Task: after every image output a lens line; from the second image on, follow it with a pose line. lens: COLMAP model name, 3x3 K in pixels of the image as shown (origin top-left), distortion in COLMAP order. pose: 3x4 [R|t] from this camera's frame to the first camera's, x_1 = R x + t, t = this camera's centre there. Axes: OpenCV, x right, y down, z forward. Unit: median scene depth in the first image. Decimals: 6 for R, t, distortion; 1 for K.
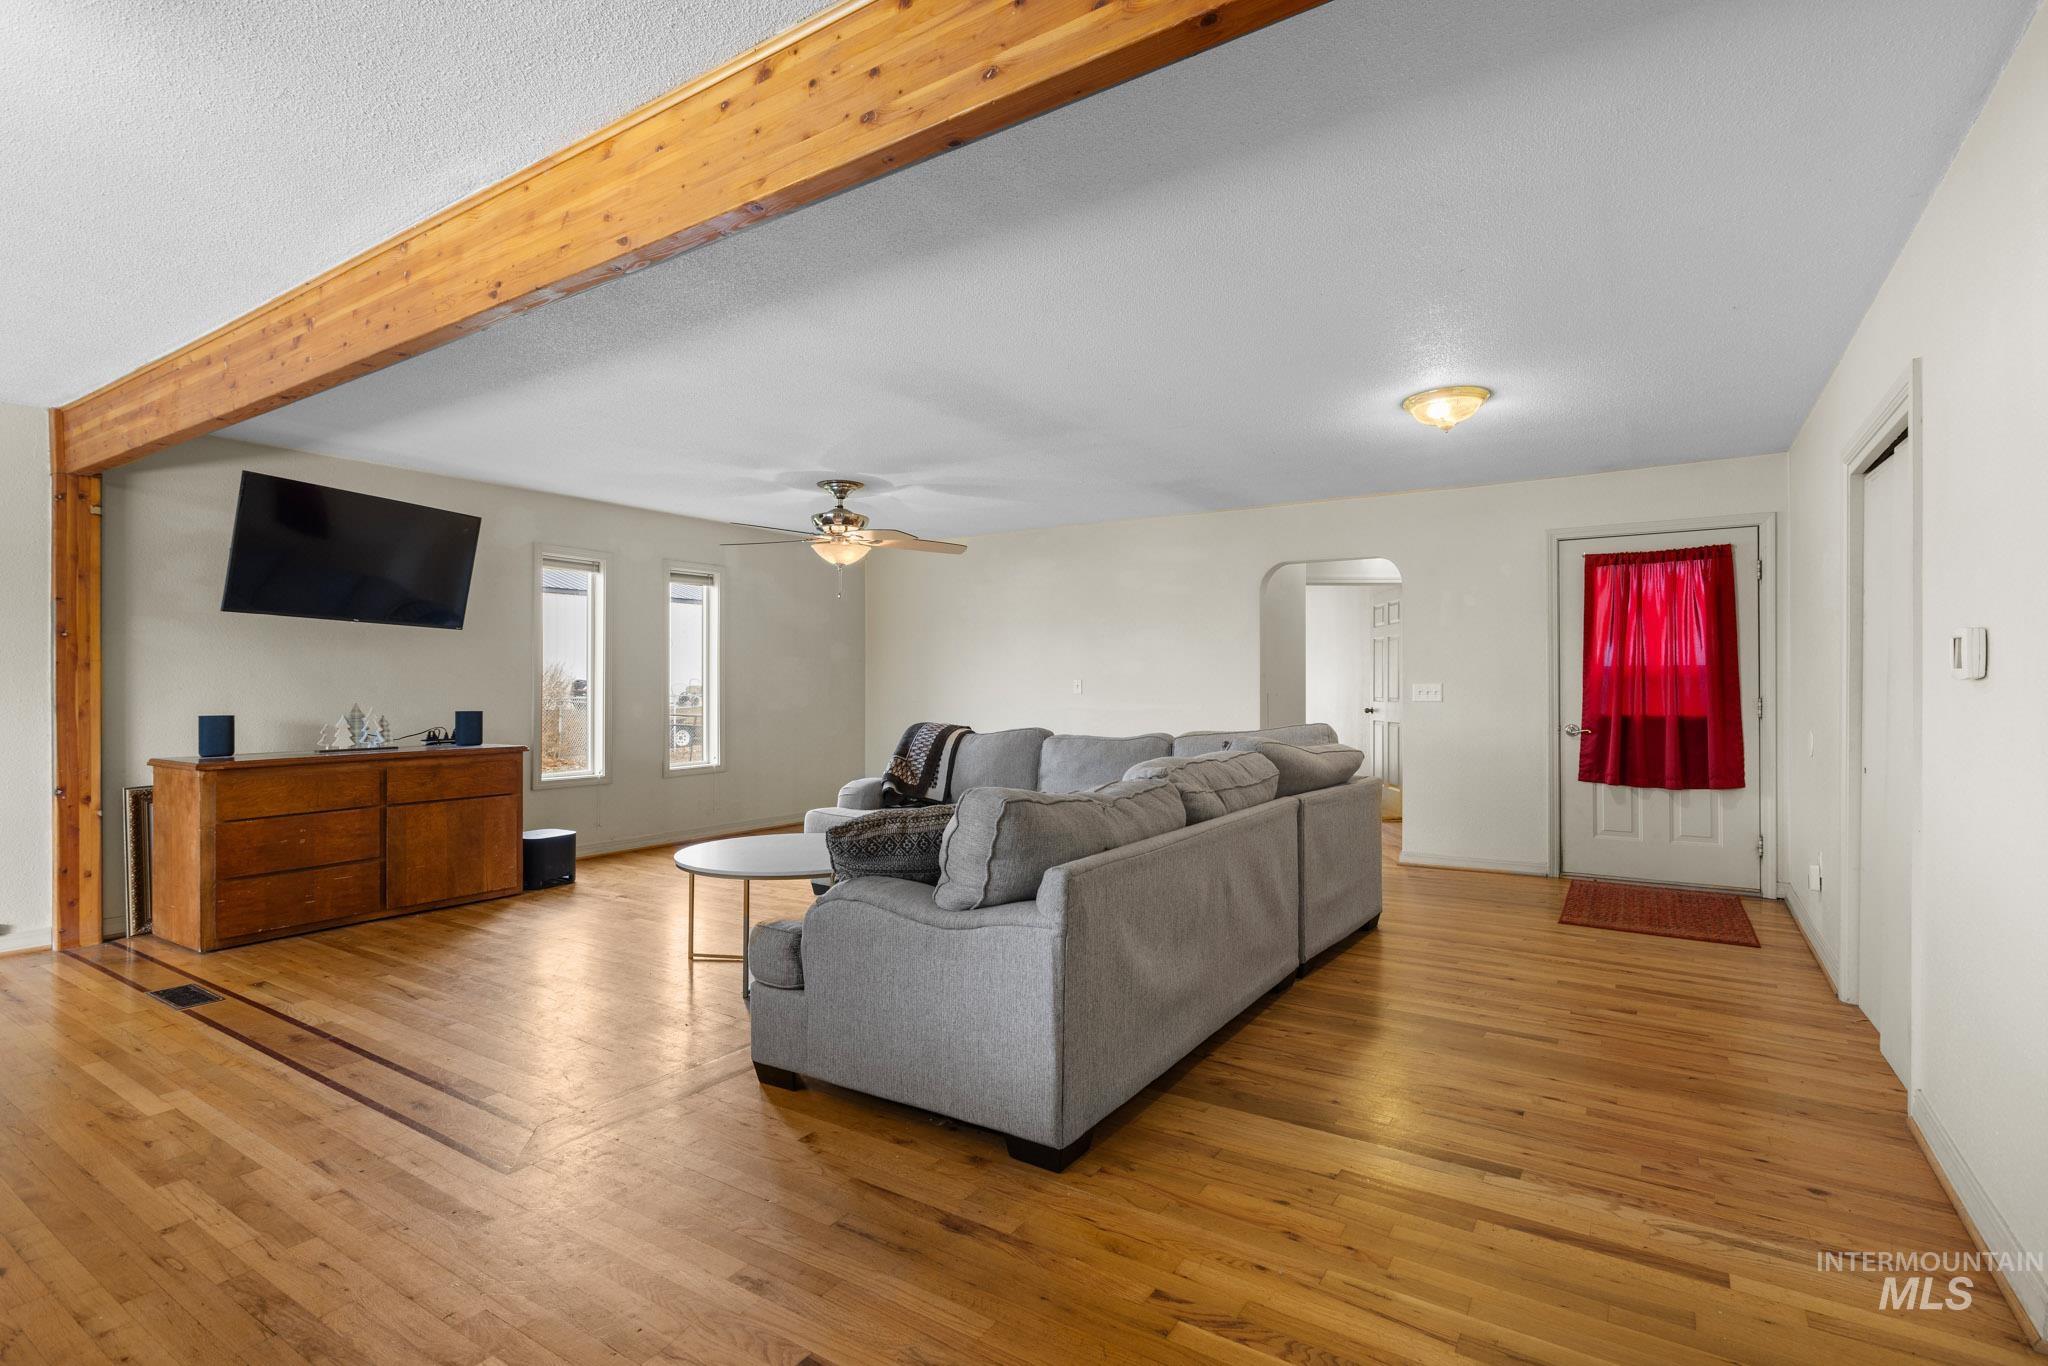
lens RADIAL K [[879.7, 0, 1105.4], [0, 879.7, 683.7], [0, 0, 1]] dist [0.000841, 0.000098]
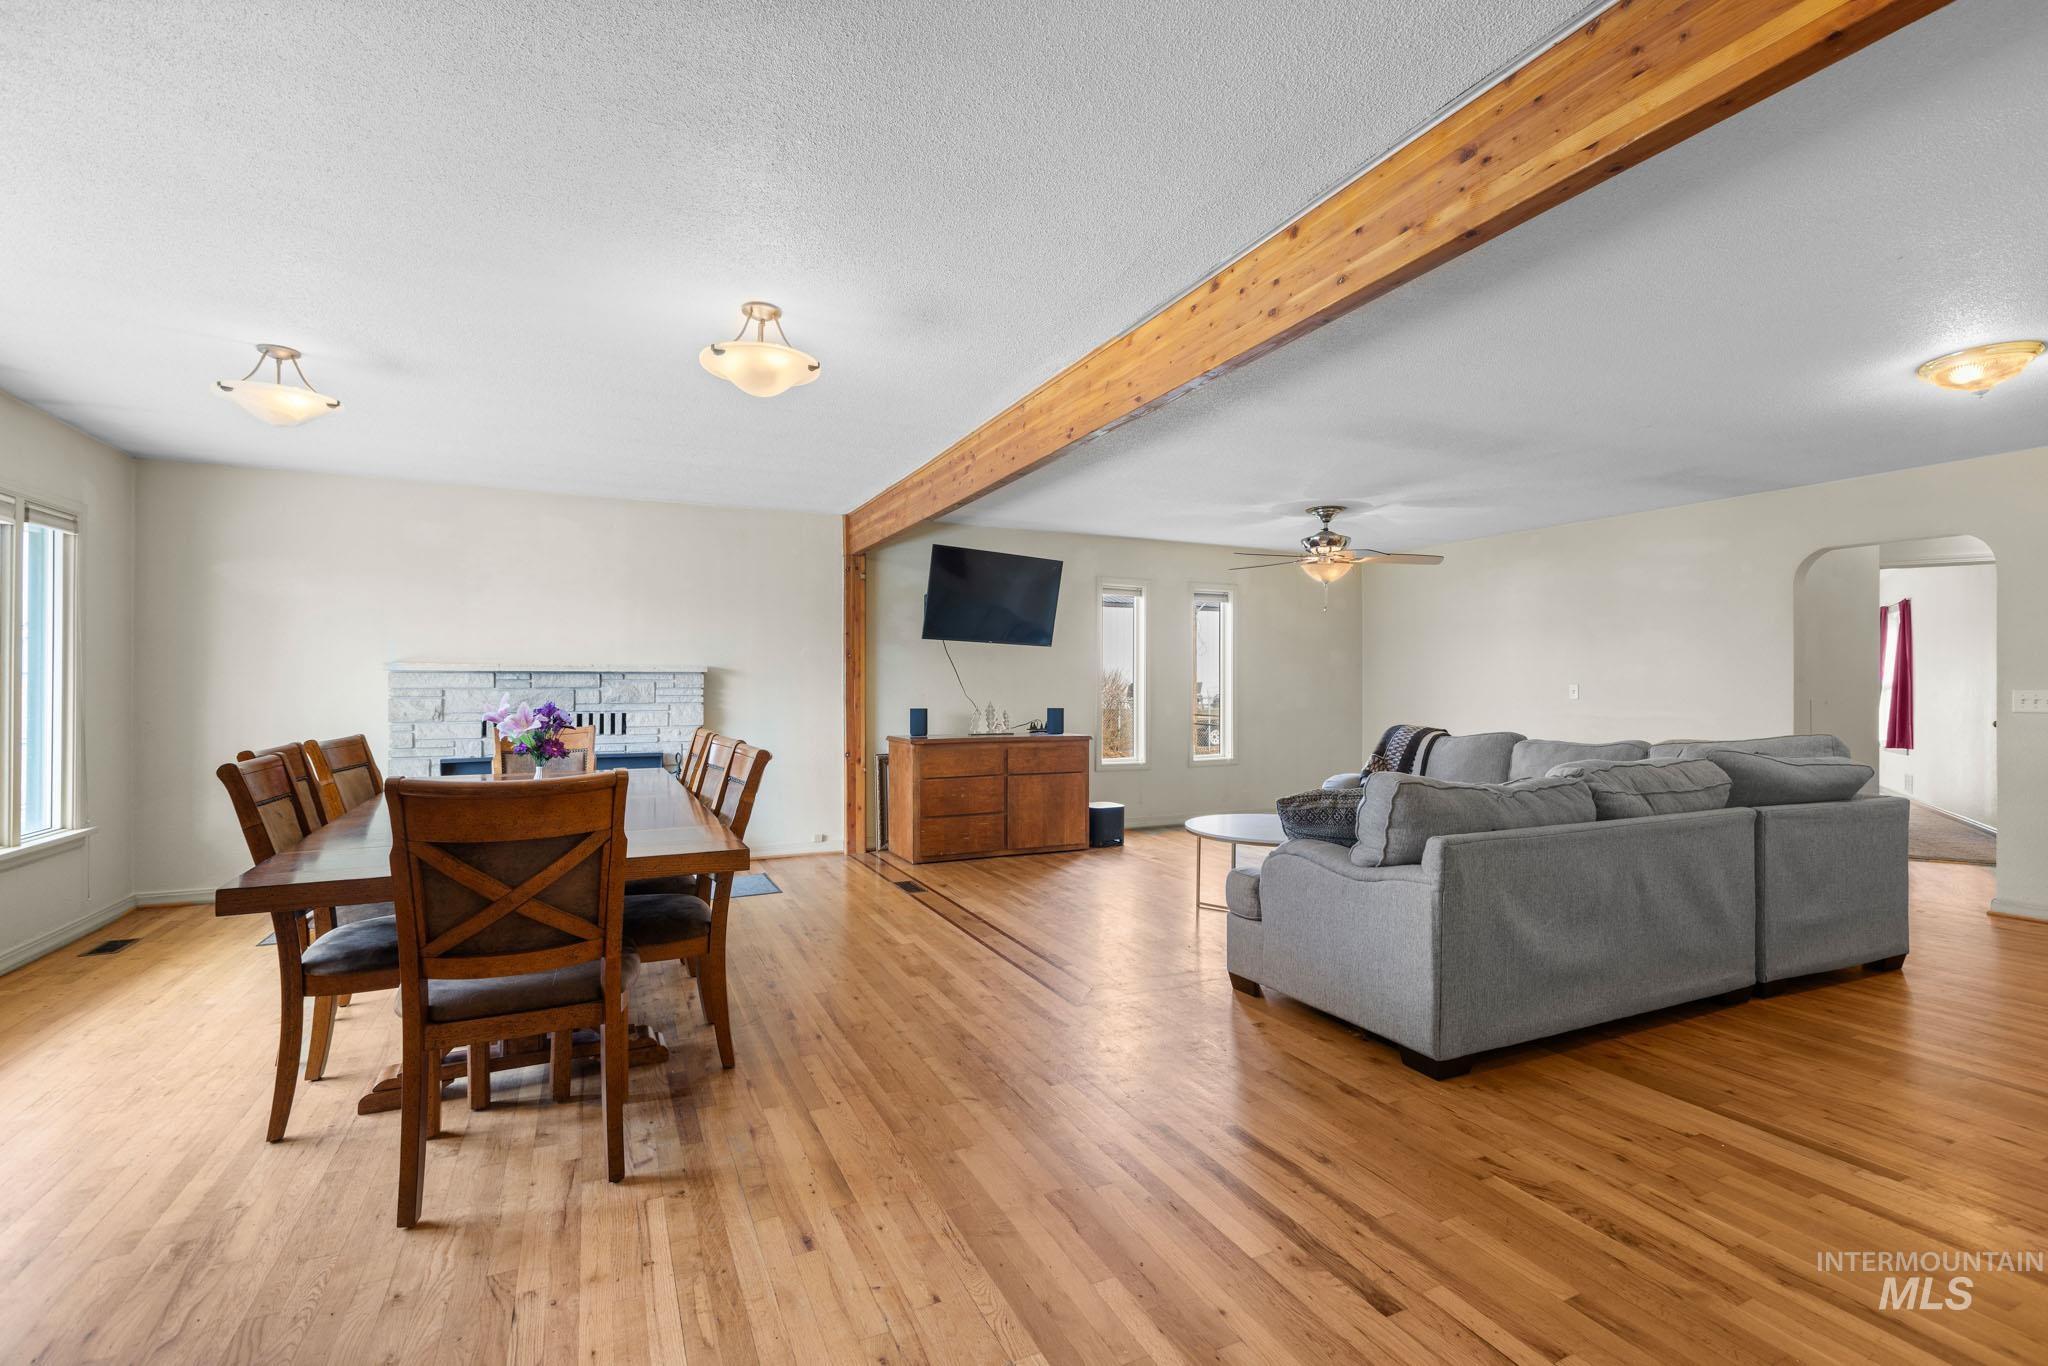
lens RADIAL K [[951.7, 0, 1014.8], [0, 951.7, 672.9], [0, 0, 1]] dist [0.000254, -0.002117]
pose [[0.784863, -0.007859, -0.619619, 0.229472], [-0.000828, 0.999905, -0.013730, -0.004034], [0.619668, 0.011289, 0.784783, -0.320108]]
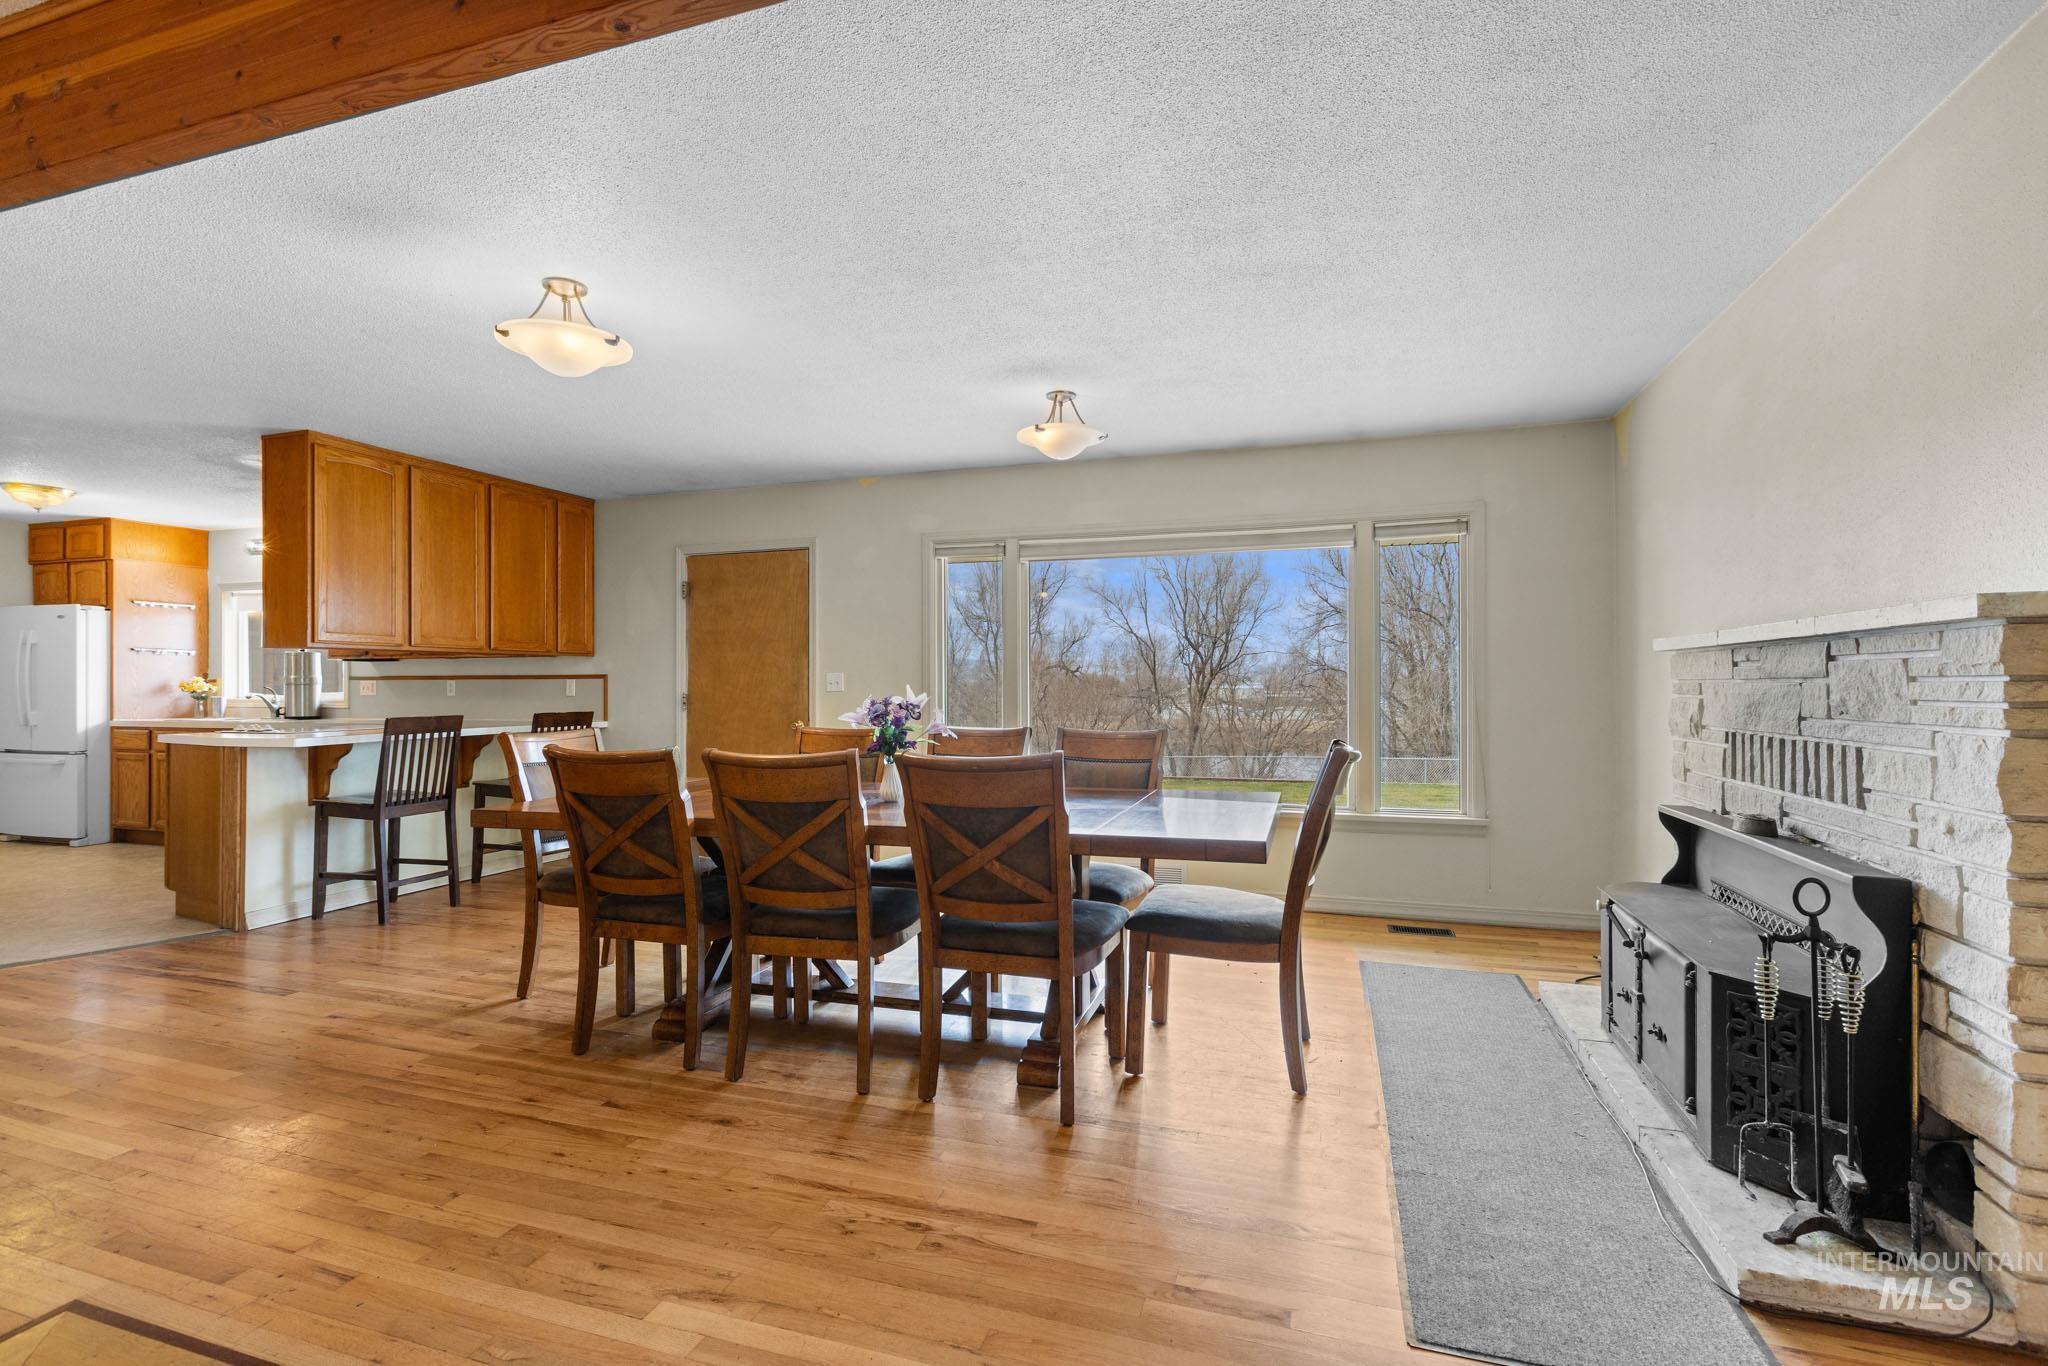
lens RADIAL K [[924.5, 0, 1033.4], [0, 924.5, 680.5], [0, 0, 1]] dist [-0.002502, 0.004983]
pose [[-0.986897, 0.003834, -0.161308, -1.295568], [0.004487, 0.999983, -0.003683, 0.004585], [0.161291, -0.004359, -0.986897, 1.821912]]
